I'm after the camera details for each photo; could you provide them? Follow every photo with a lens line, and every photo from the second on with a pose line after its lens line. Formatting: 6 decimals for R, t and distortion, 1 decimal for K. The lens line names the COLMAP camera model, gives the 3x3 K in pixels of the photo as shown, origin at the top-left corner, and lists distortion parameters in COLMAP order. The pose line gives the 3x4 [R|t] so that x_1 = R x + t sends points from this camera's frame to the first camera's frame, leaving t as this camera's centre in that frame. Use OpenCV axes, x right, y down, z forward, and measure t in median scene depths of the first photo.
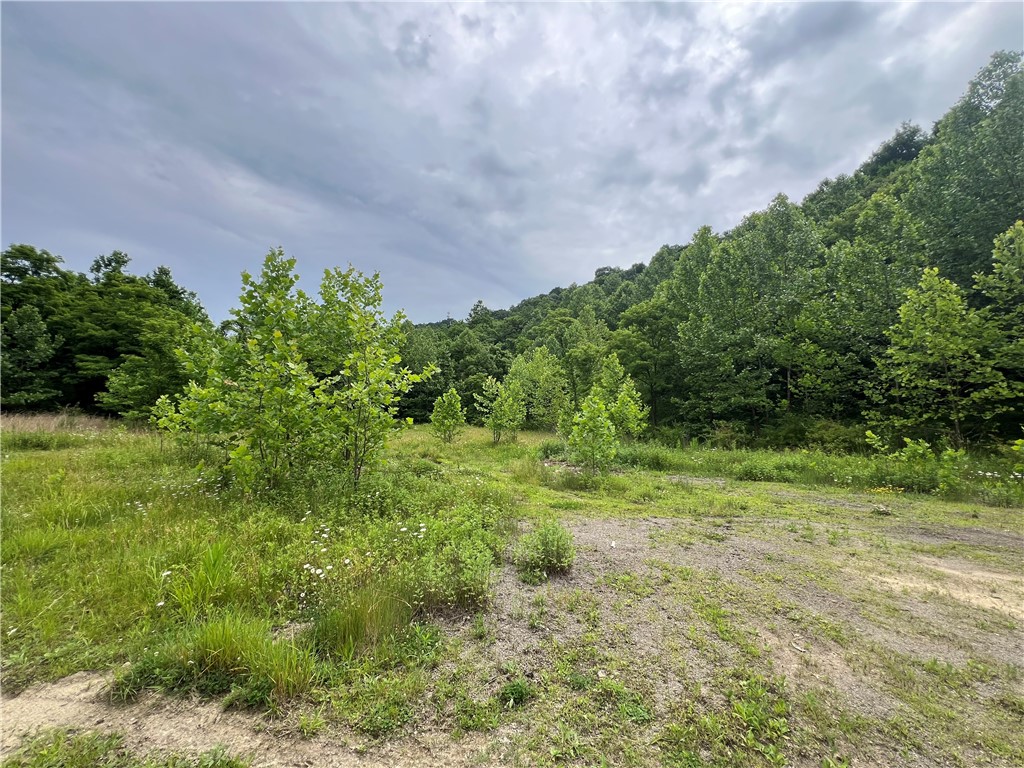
lens RADIAL K [[412.3, 0, 512.0], [0, 412.3, 384.0], [0, 0, 1]] dist [0.001010, -0.000314]
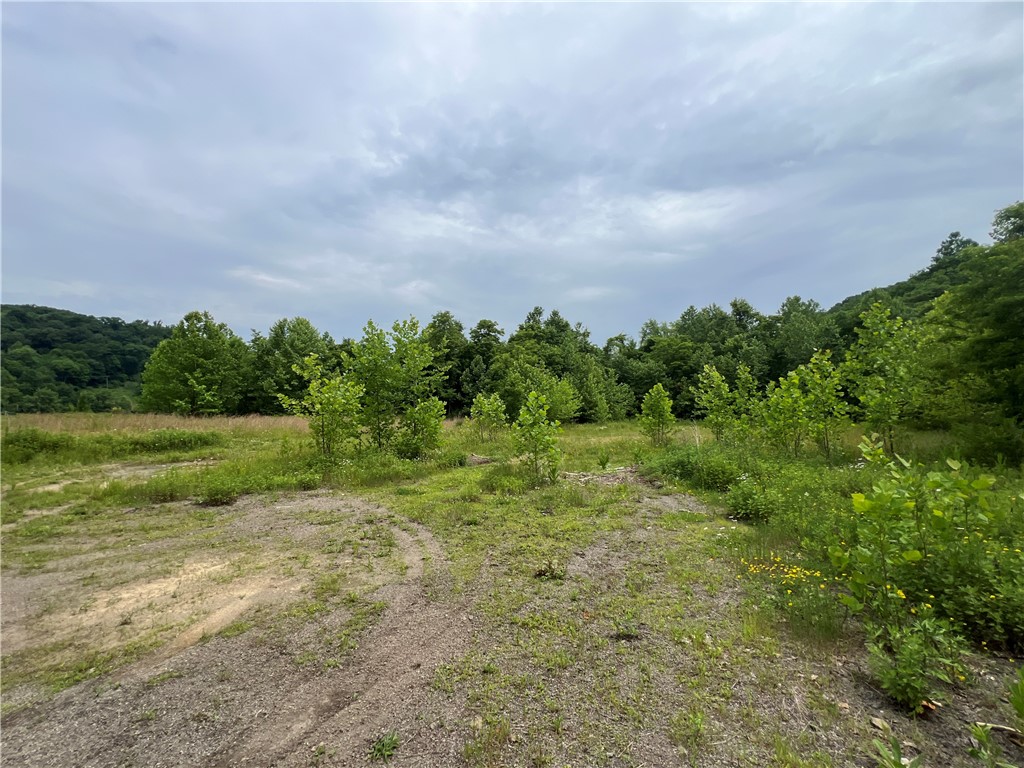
lens RADIAL K [[412.3, 0, 512.0], [0, 412.3, 384.0], [0, 0, 1]] dist [0.001010, -0.000314]
pose [[0.539665, -0.077789, -0.838278, 0.250968], [0.087012, 0.995543, -0.036366, 0.005156], [0.837371, -0.053315, 0.544028, 0.099266]]
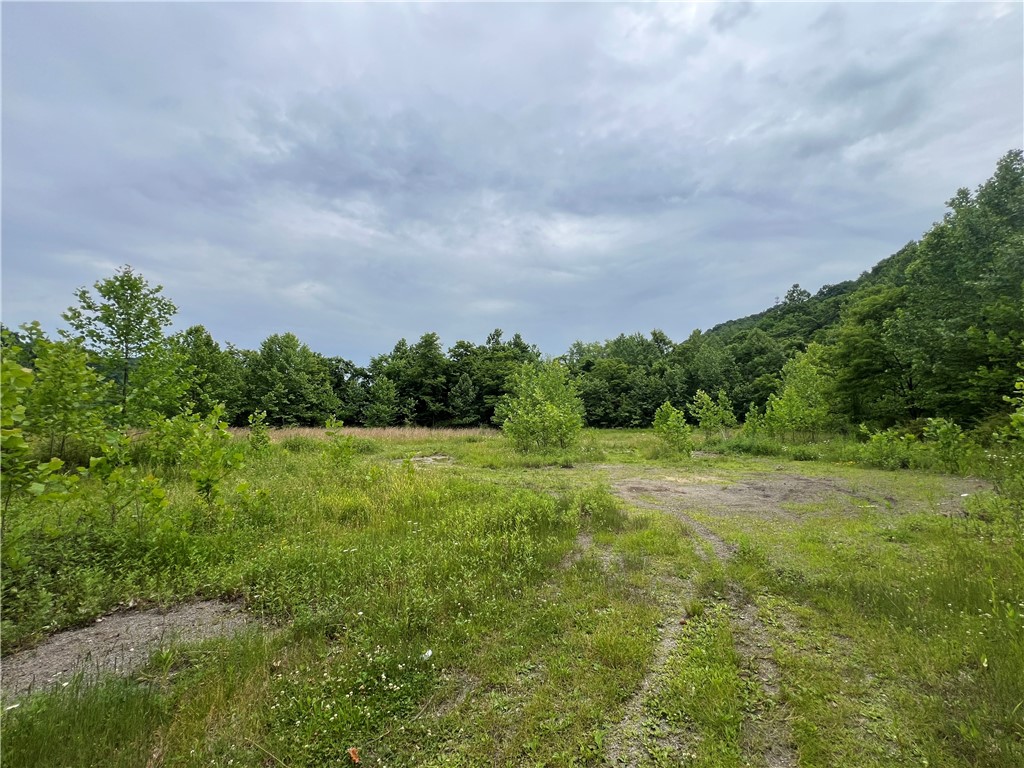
lens RADIAL K [[417.6, 0, 515.0], [0, 417.6, 391.1], [0, 0, 1]] dist [-0.003408, -0.000268]
pose [[0.725591, -0.083113, -0.683088, 0.250836], [0.088590, 0.995701, -0.027046, -0.019445], [0.682400, -0.040890, 0.729835, -0.209220]]
